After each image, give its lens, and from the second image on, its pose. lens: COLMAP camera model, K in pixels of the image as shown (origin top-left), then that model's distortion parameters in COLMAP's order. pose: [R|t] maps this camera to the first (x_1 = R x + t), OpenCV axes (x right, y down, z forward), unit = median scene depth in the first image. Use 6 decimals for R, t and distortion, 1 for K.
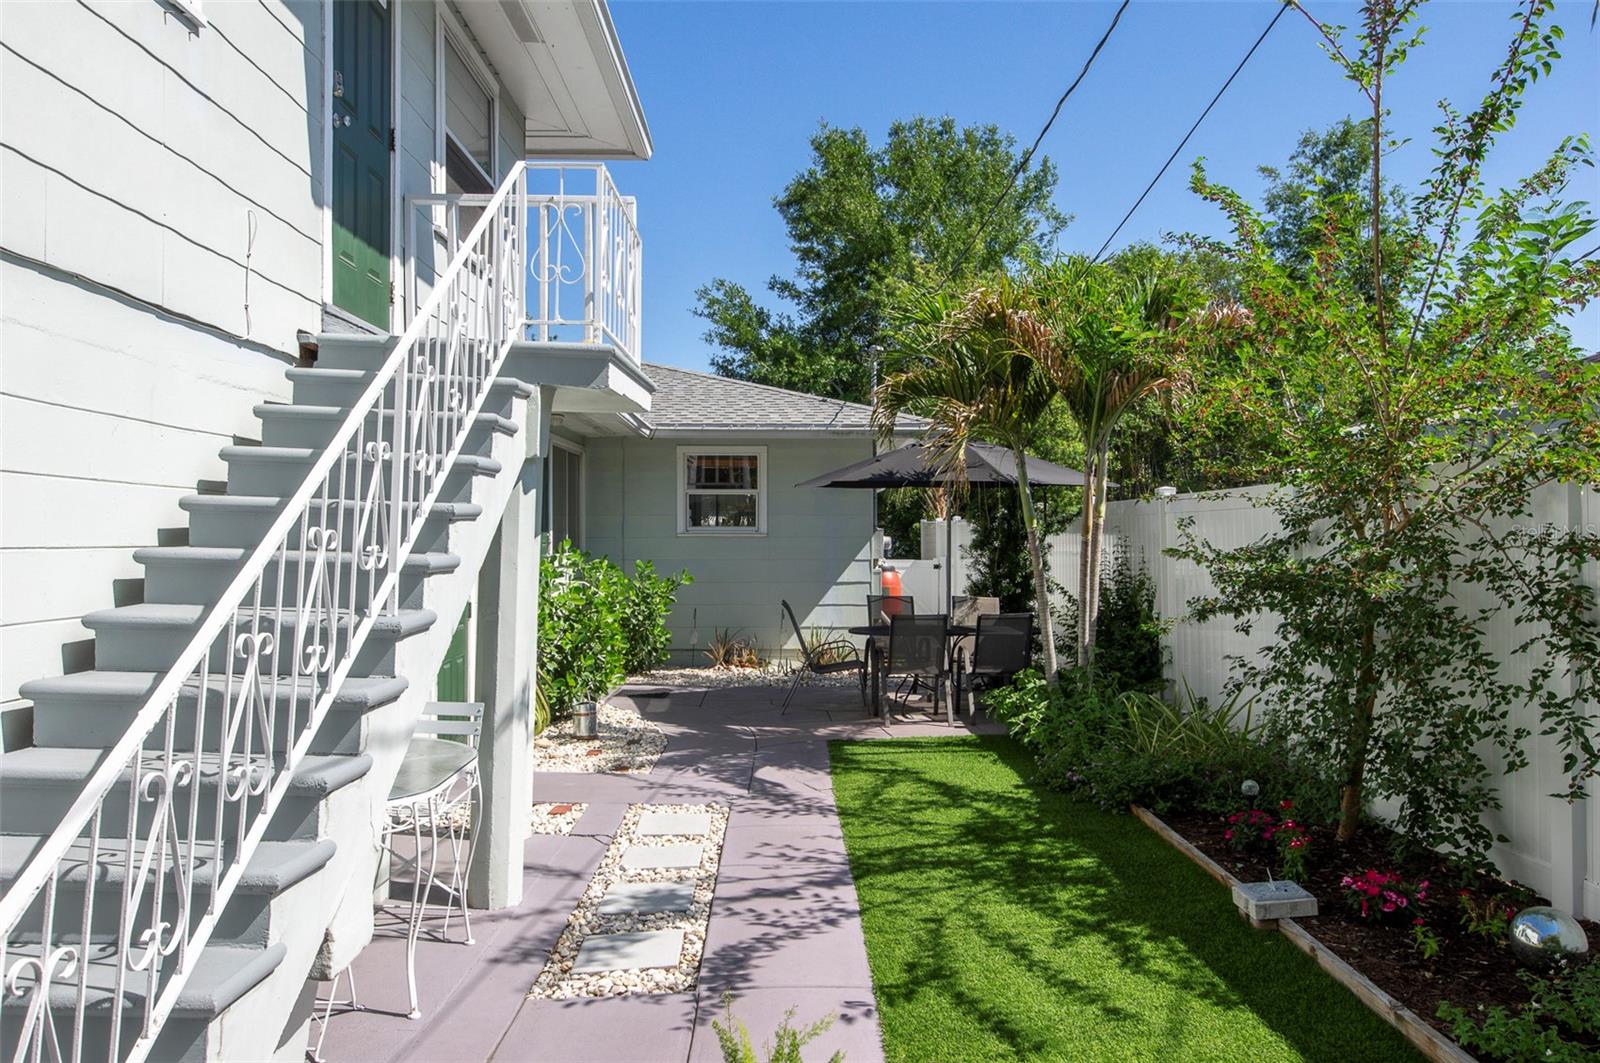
lens RADIAL K [[1211.1, 0, 800.0], [0, 1211.1, 531.5], [0, 0, 1]] dist [0.030246, 0.001280]
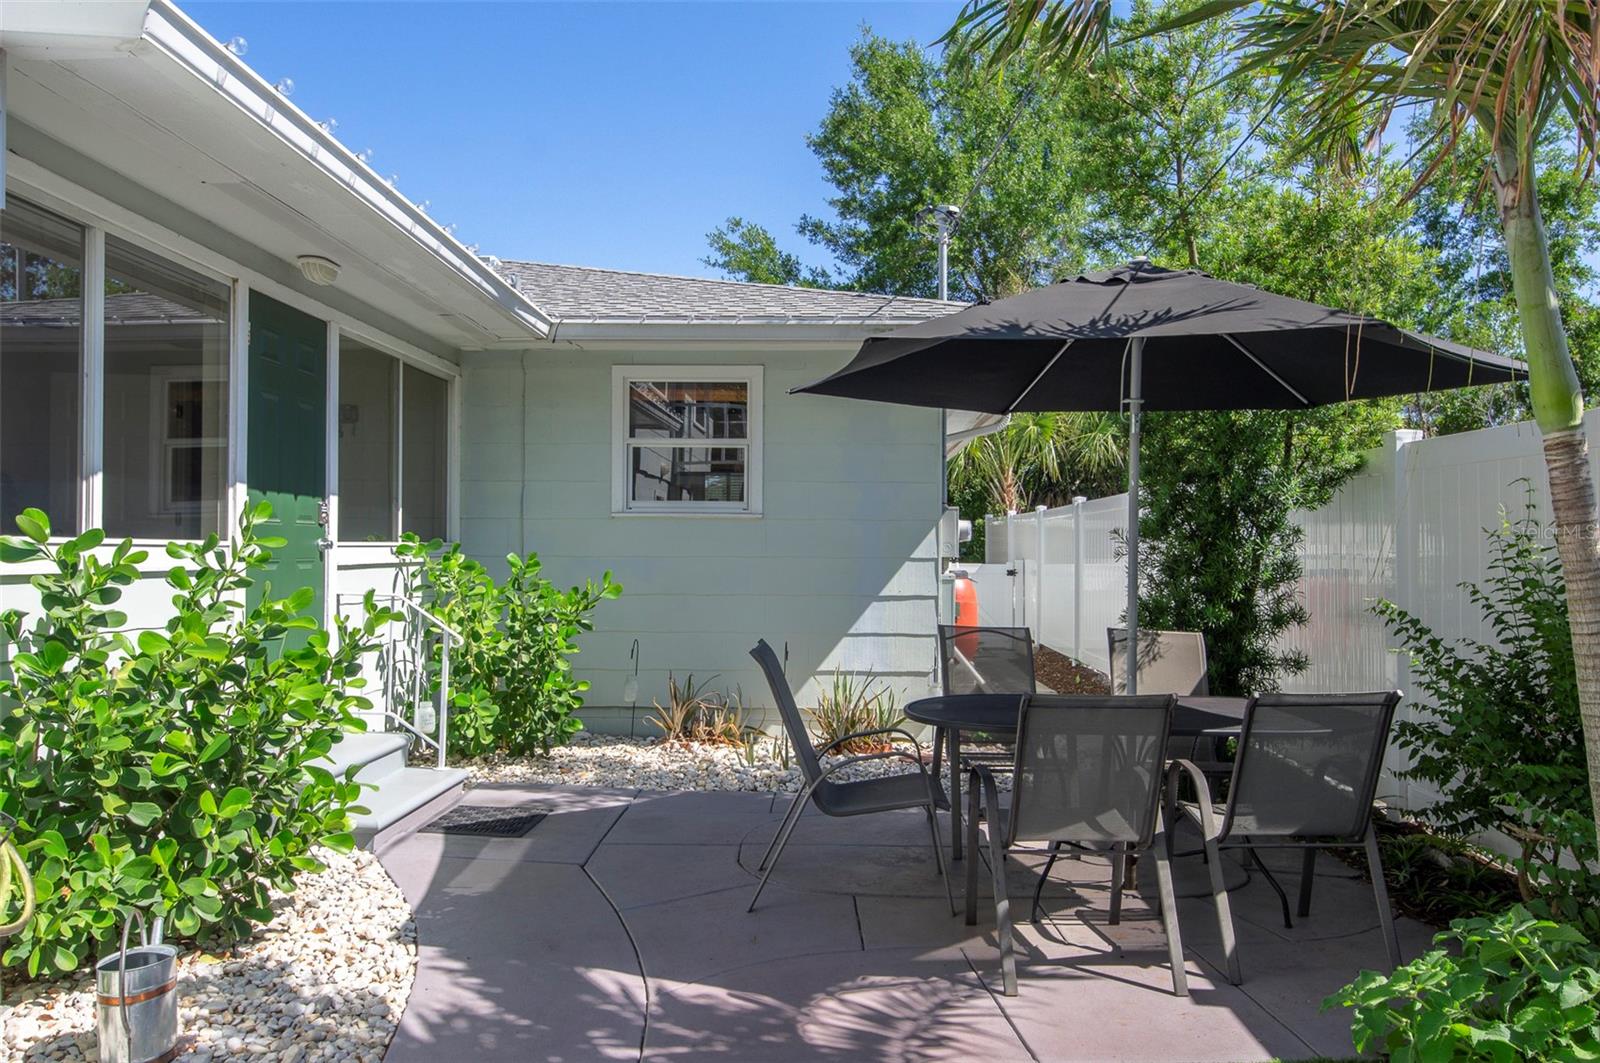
lens RADIAL K [[1105.8, 0, 772.0], [0, 1105.8, 555.5], [0, 0, 1]] dist [0.011217, -0.001359]
pose [[0.997811, 0.006377, -0.065823, 0.013470], [-0.005539, 0.999901, 0.012904, 0.015573], [0.065899, -0.012511, 0.997748, 0.464952]]
